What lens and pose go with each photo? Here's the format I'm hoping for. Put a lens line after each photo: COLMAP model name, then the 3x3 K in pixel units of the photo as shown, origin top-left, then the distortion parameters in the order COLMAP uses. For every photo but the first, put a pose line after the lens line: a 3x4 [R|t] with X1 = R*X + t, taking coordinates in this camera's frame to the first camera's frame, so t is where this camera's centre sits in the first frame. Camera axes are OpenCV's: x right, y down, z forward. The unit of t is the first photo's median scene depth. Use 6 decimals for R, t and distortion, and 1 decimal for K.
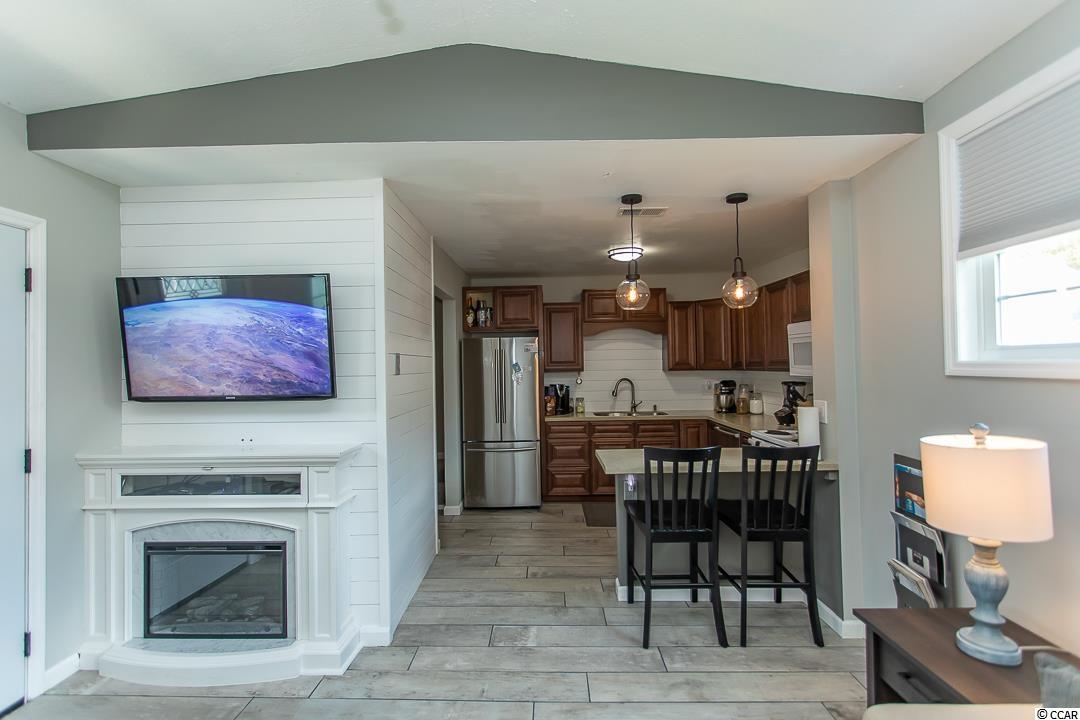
lens RADIAL K [[508.1, 0, 538.0], [0, 508.1, 356.3], [0, 0, 1]] dist [0.006079, -0.000257]
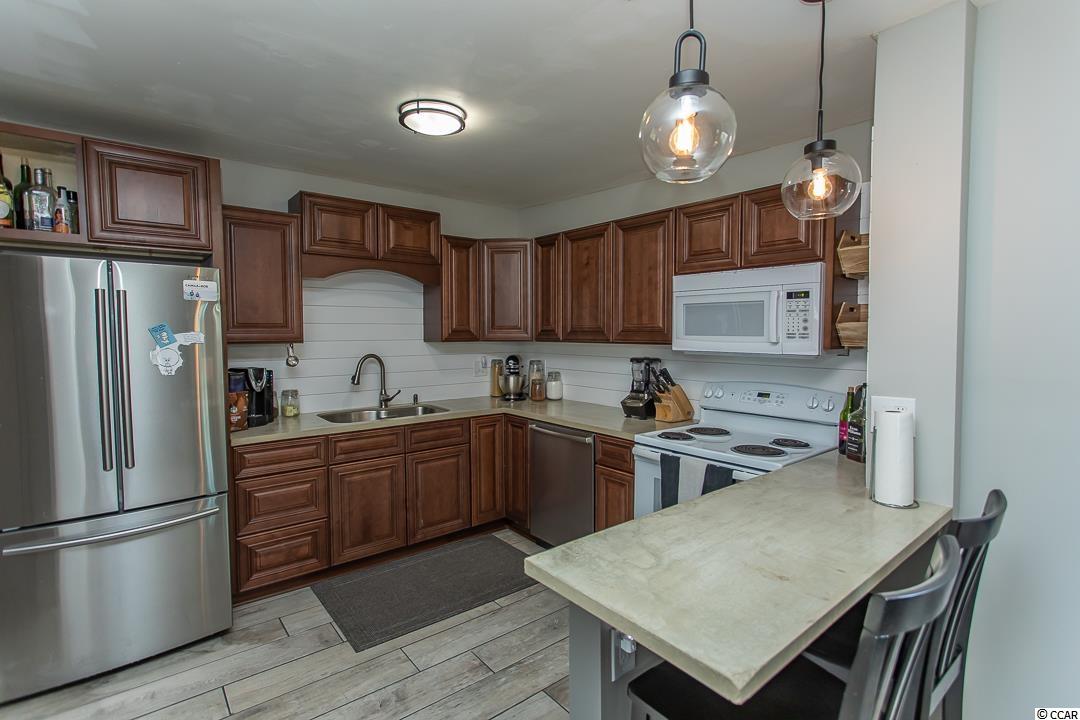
lens RADIAL K [[508.1, 0, 538.4], [0, 508.1, 355.5], [0, 0, 1]] dist [0.006079, -0.000257]
pose [[0.767835, -0.014873, 0.640474, -0.118368], [-0.023277, 0.998423, 0.051092, 0.016567], [-0.640224, -0.054139, 0.766278, 0.737982]]
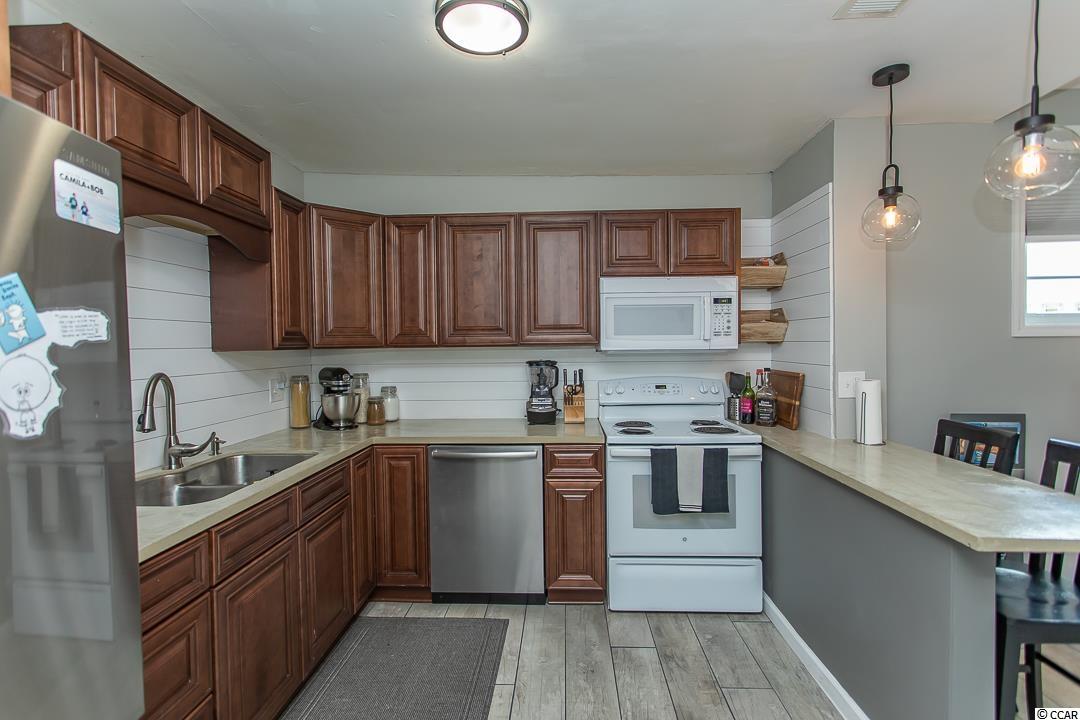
lens RADIAL K [[508.1, 0, 536.7], [0, 508.1, 355.8], [0, 0, 1]] dist [0.006079, -0.000257]
pose [[0.037629, -0.007091, 0.999267, -0.278936], [-0.005412, 0.999959, 0.007300, 0.051018], [-0.999277, -0.005683, 0.037589, 1.348181]]
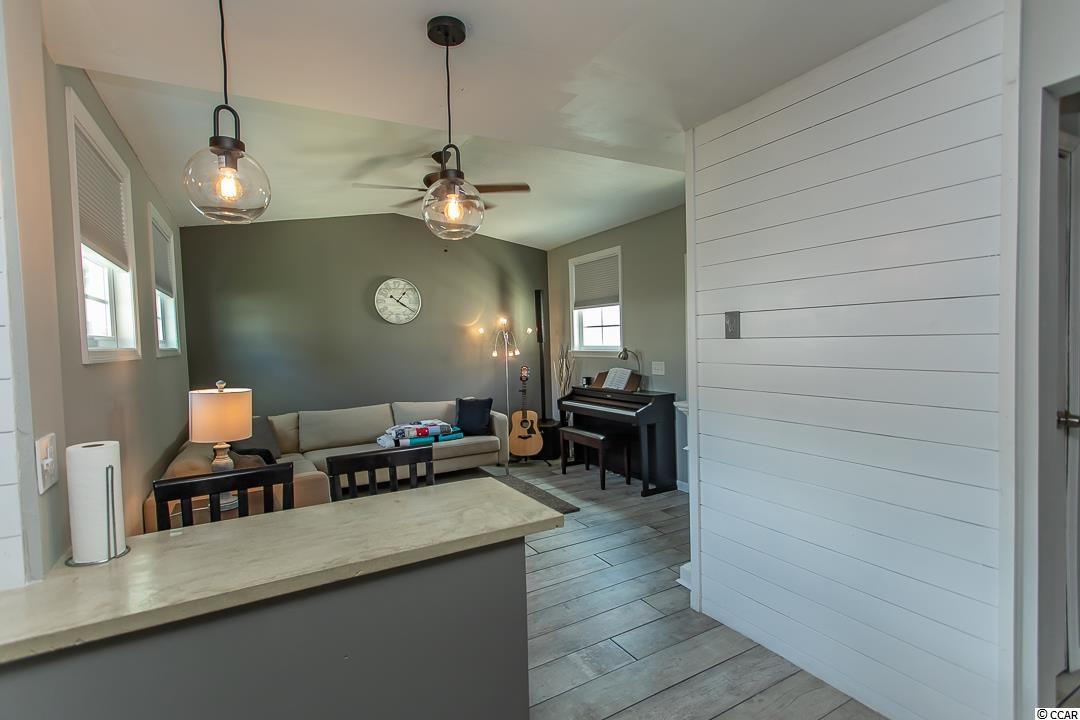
lens RADIAL K [[508.1, 0, 540.4], [0, 508.1, 364.3], [0, 0, 1]] dist [0.006079, -0.000257]
pose [[-0.859926, 0.062654, -0.506559, 0.368841], [0.048476, 0.997977, 0.041143, 0.026006], [0.508112, 0.010823, -0.861223, 1.428793]]
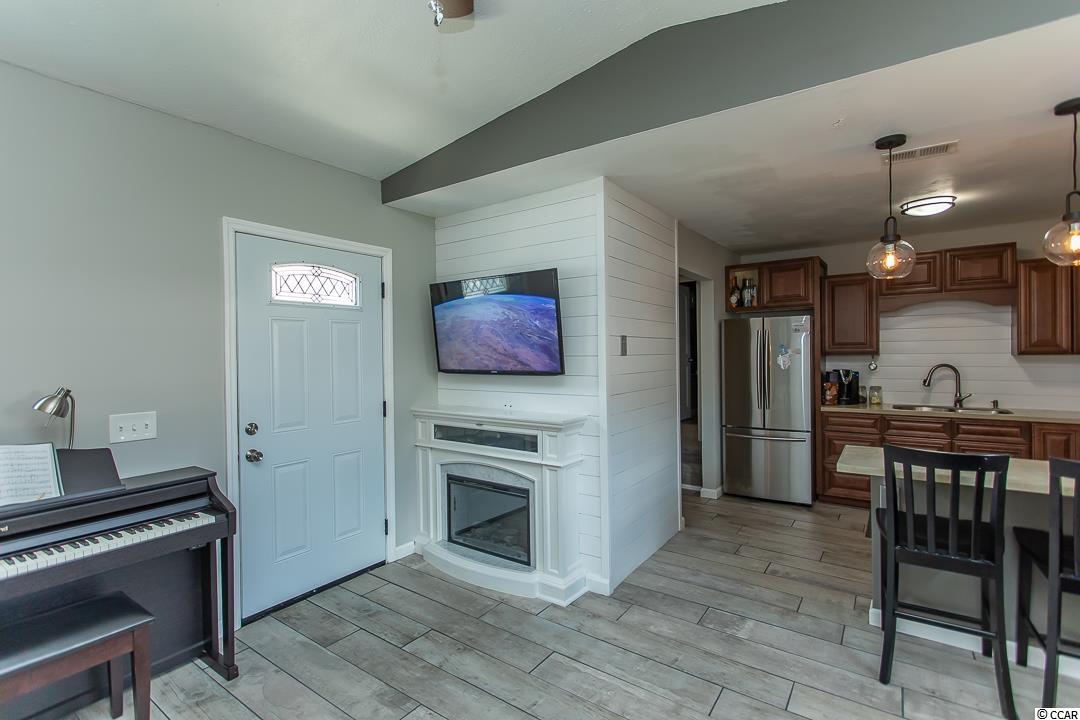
lens RADIAL K [[508.1, 0, 540.2], [0, 508.1, 356.3], [0, 0, 1]] dist [0.006079, -0.000257]
pose [[0.829835, 0.011105, -0.557899, 0.168322], [0.008387, 0.999441, 0.032370, 0.001404], [0.557946, -0.031541, 0.829278, 0.001318]]
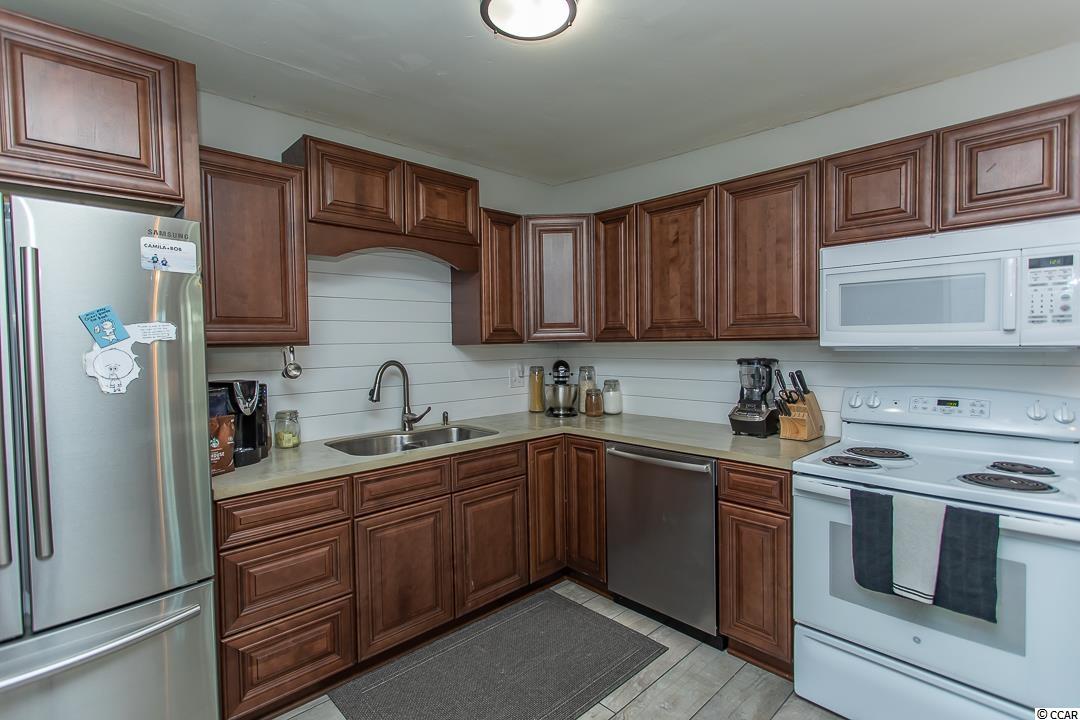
lens RADIAL K [[508.1, 0, 539.3], [0, 508.1, 355.7], [0, 0, 1]] dist [0.006079, -0.000257]
pose [[0.712681, -0.012745, 0.701372, -0.106031], [-0.009617, 0.999563, 0.027936, 0.044513], [-0.701422, -0.026655, 0.712247, 1.049559]]
